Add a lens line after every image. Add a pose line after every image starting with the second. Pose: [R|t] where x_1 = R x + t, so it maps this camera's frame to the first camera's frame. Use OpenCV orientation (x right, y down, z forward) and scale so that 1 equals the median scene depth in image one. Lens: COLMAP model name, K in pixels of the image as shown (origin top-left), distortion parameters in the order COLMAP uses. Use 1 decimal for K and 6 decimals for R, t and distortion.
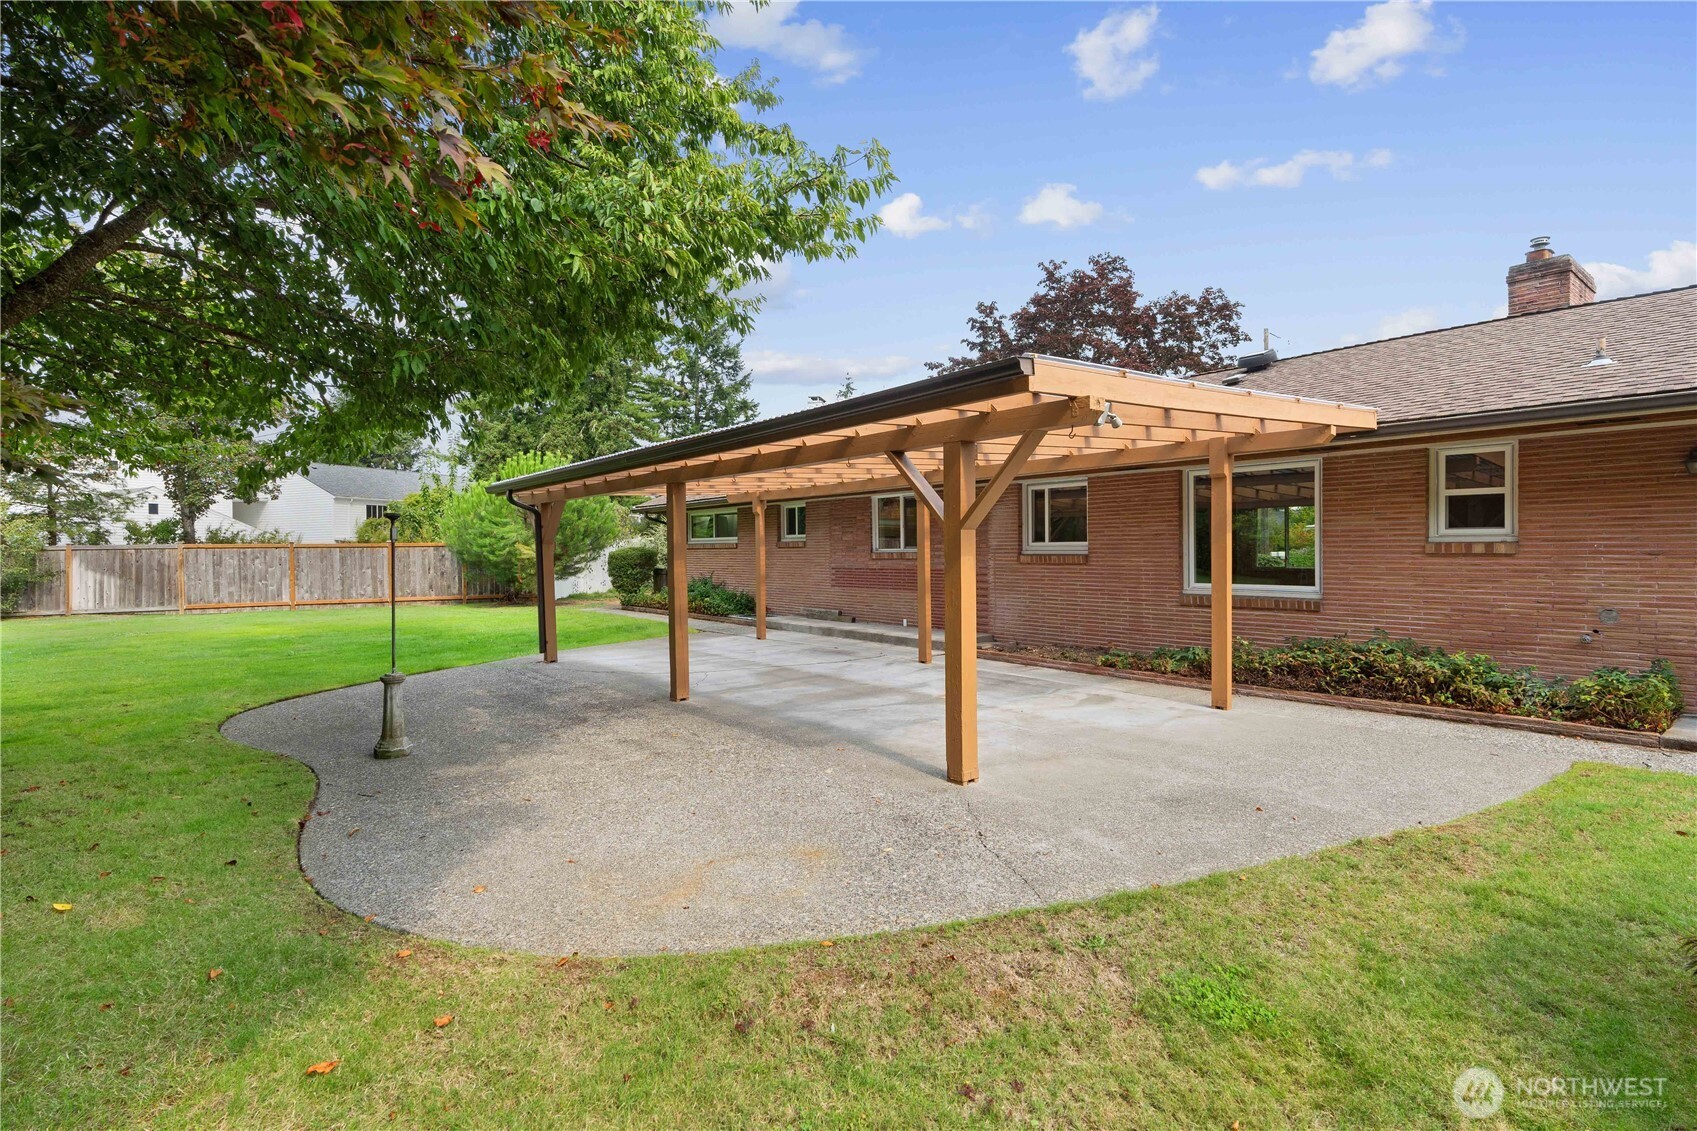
lens RADIAL K [[824.6, 0, 843.9], [0, 824.6, 559.8], [0, 0, 1]] dist [-0.006648, 0.004640]
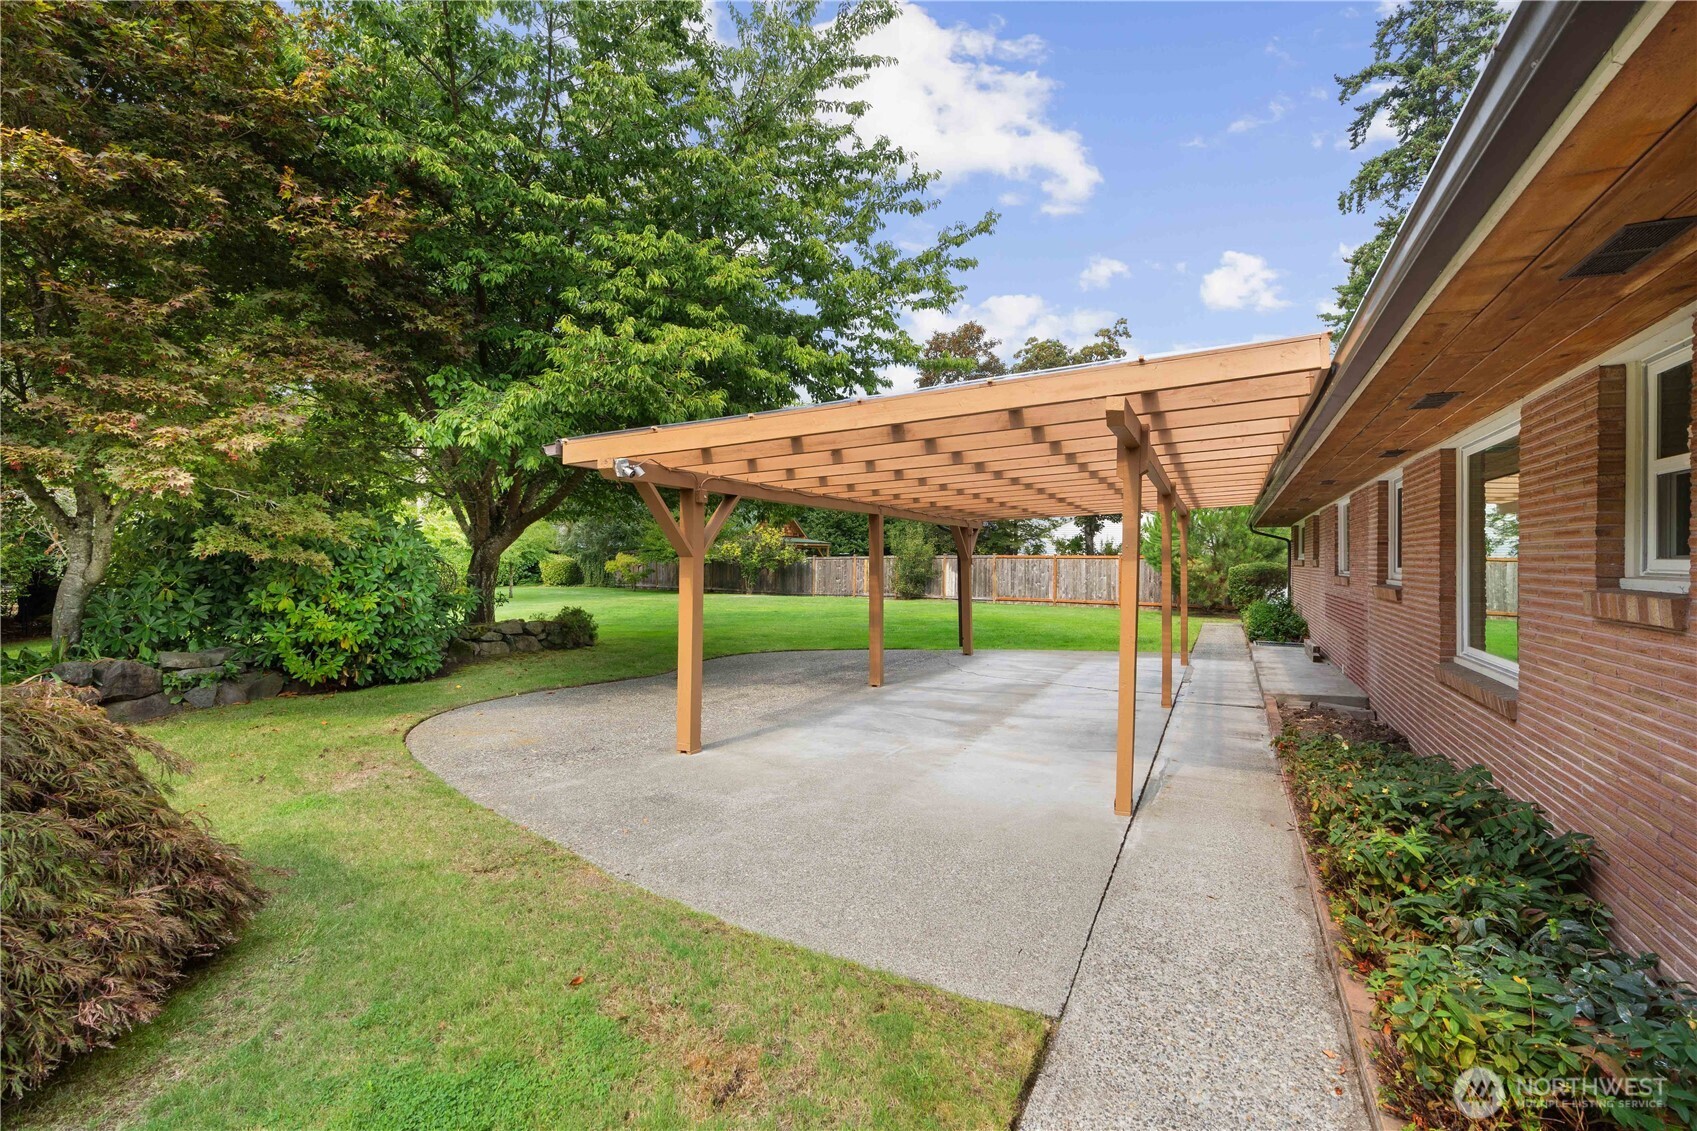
lens RADIAL K [[778.8, 0, 843.9], [0, 778.8, 562.4], [0, 0, 1]] dist [-0.004651, 0.001104]
pose [[0.411286, 0.017075, -0.911347, 0.341519], [-0.023136, 0.999698, 0.008290, -0.011517], [0.911213, 0.017675, 0.411556, 0.179611]]
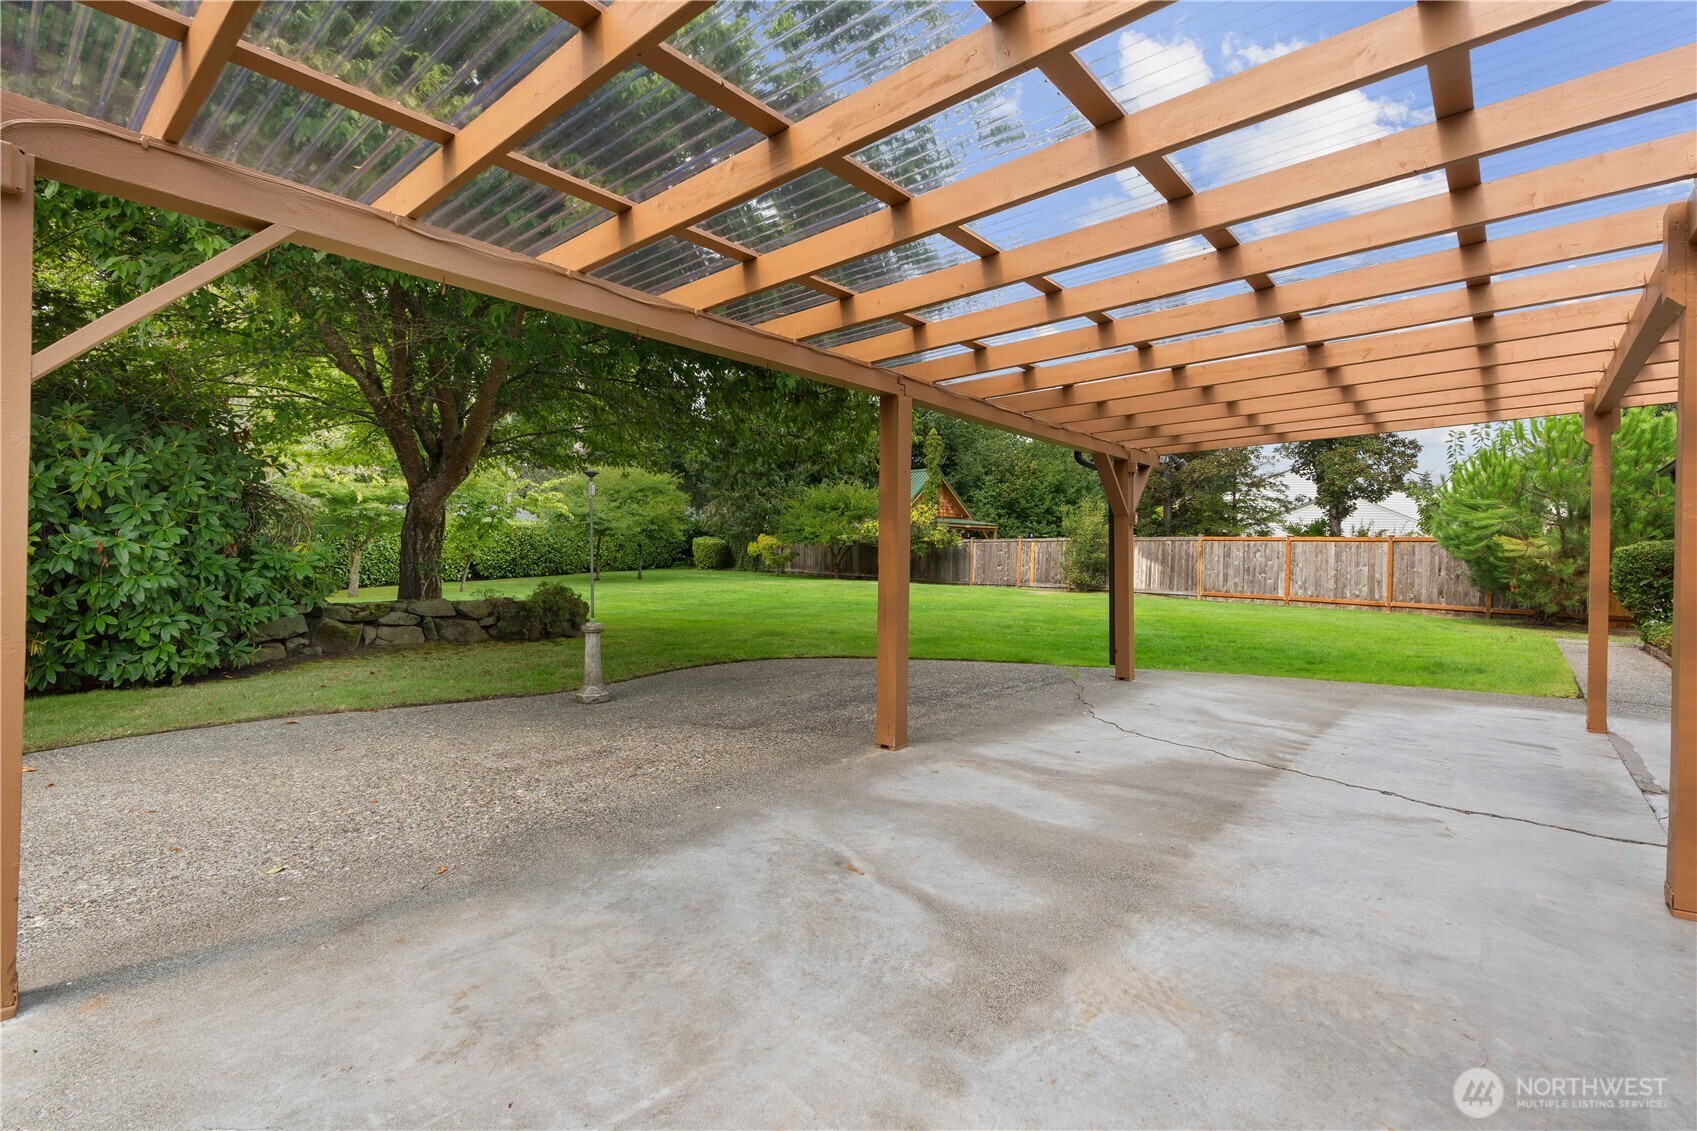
lens RADIAL K [[778.8, 0, 850.6], [0, 778.8, 560.2], [0, 0, 1]] dist [-0.004651, 0.001104]
pose [[0.177343, 0.027703, -0.983759, 0.145660], [-0.036531, 0.999100, 0.021549, 0.006845], [0.983471, 0.032116, 0.178195, 0.338019]]
